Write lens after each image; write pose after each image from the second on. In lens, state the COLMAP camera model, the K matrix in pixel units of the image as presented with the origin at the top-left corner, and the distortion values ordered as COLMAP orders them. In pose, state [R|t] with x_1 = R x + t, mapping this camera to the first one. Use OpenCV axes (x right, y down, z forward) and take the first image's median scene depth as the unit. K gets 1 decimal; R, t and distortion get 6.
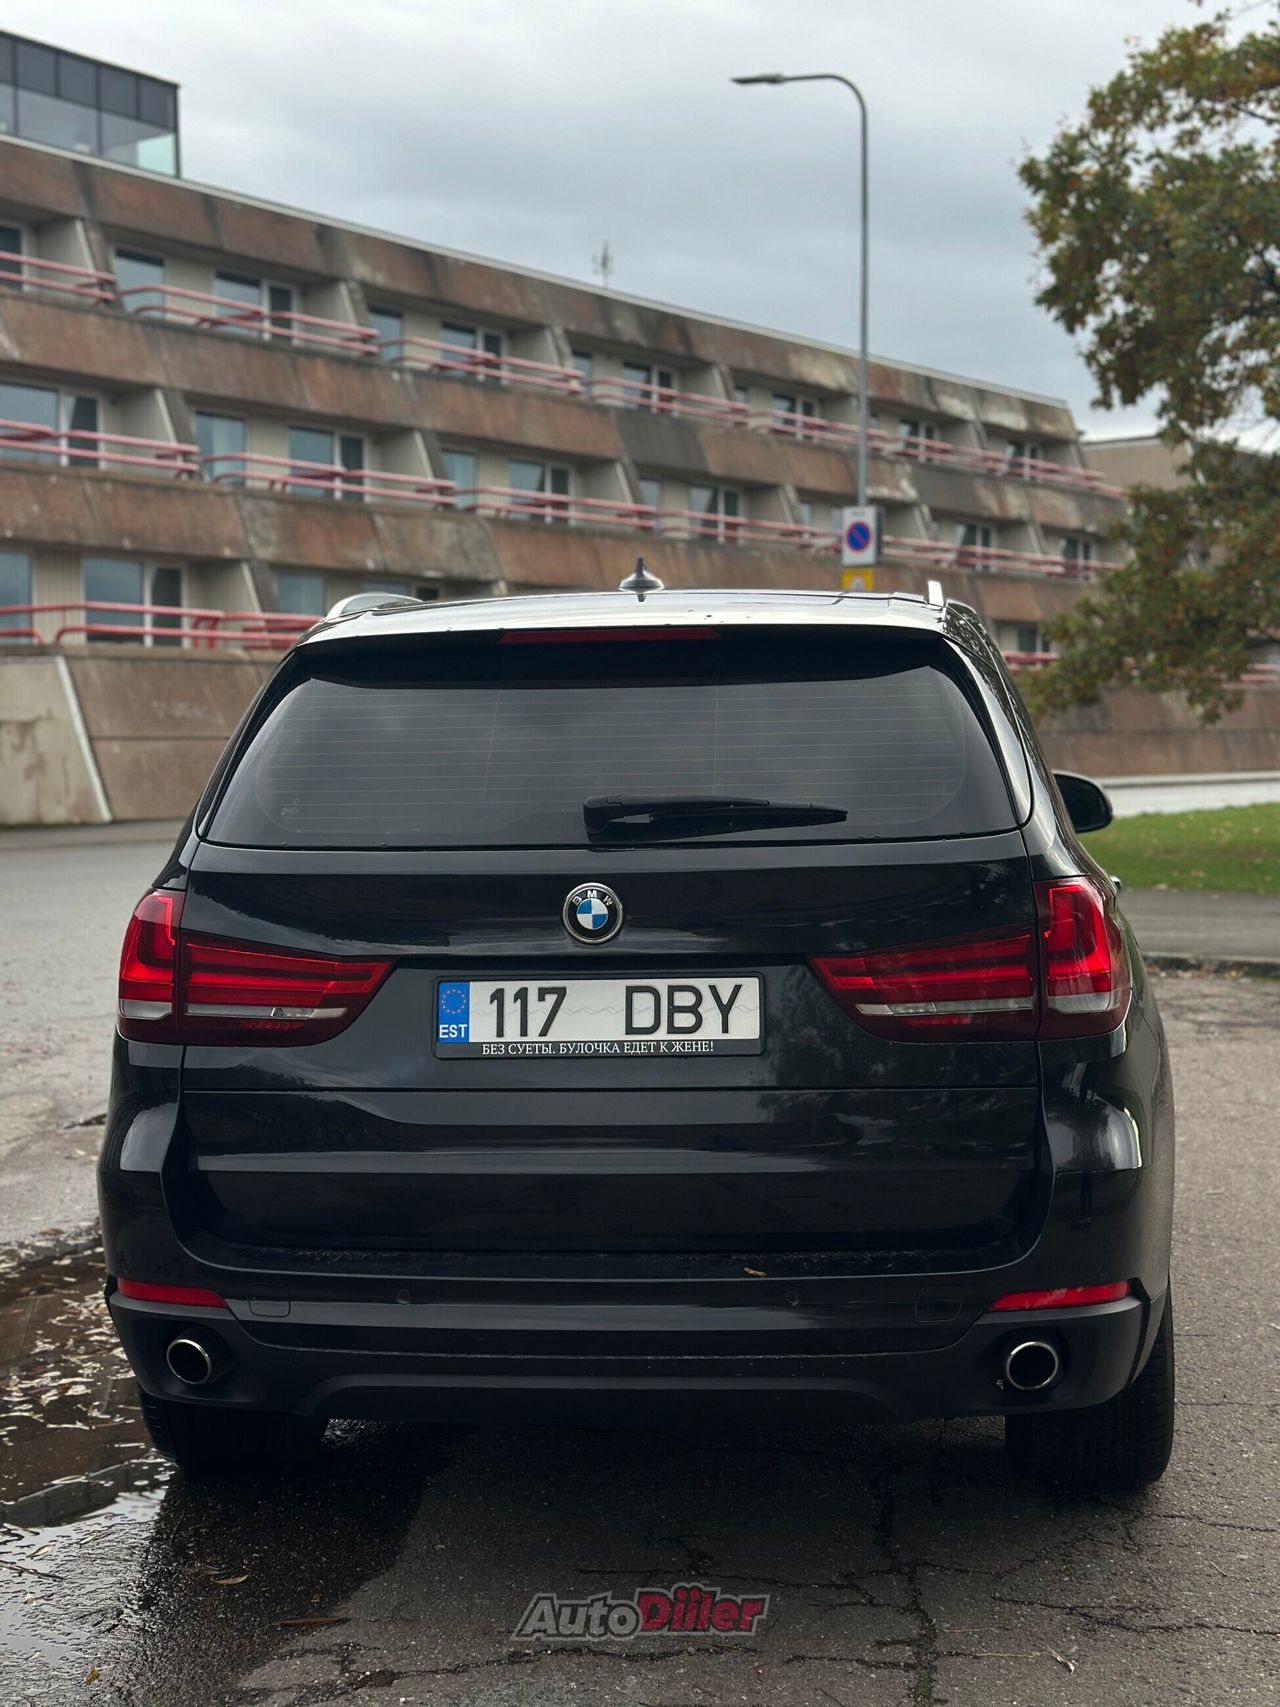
lens RADIAL K [[2369.6, 0, 625.8], [0, 2369.6, 855.2], [0, 0, 1]] dist [0.130987, 0.000000]
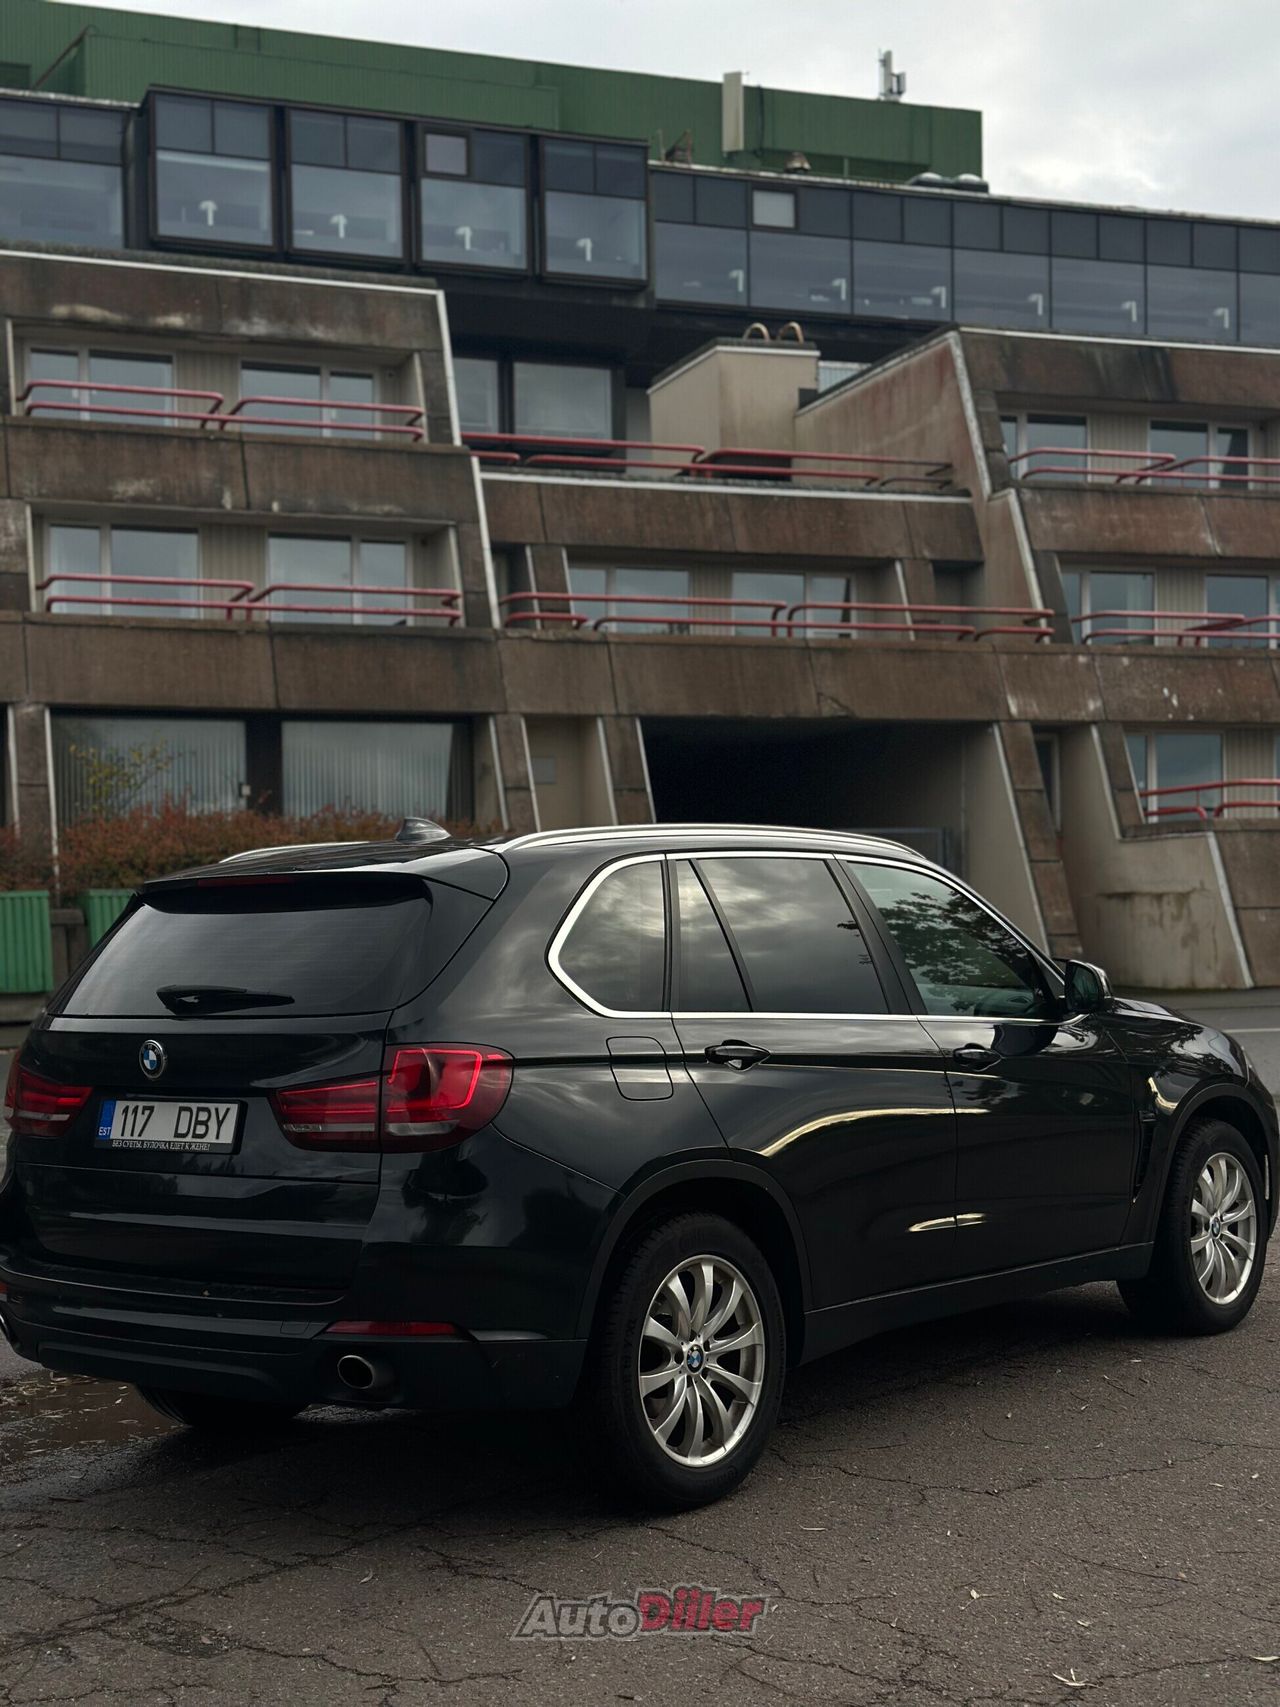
lens RADIAL K [[2369.6, 0, 640.4], [0, 2369.6, 850.1], [0, 0, 1]] dist [0.130987, 0.000000]
pose [[0.831057, -0.019769, -0.555836, 0.143270], [-0.018967, 0.997780, -0.063846, -0.002450], [0.555864, 0.063602, 0.828837, -0.019243]]
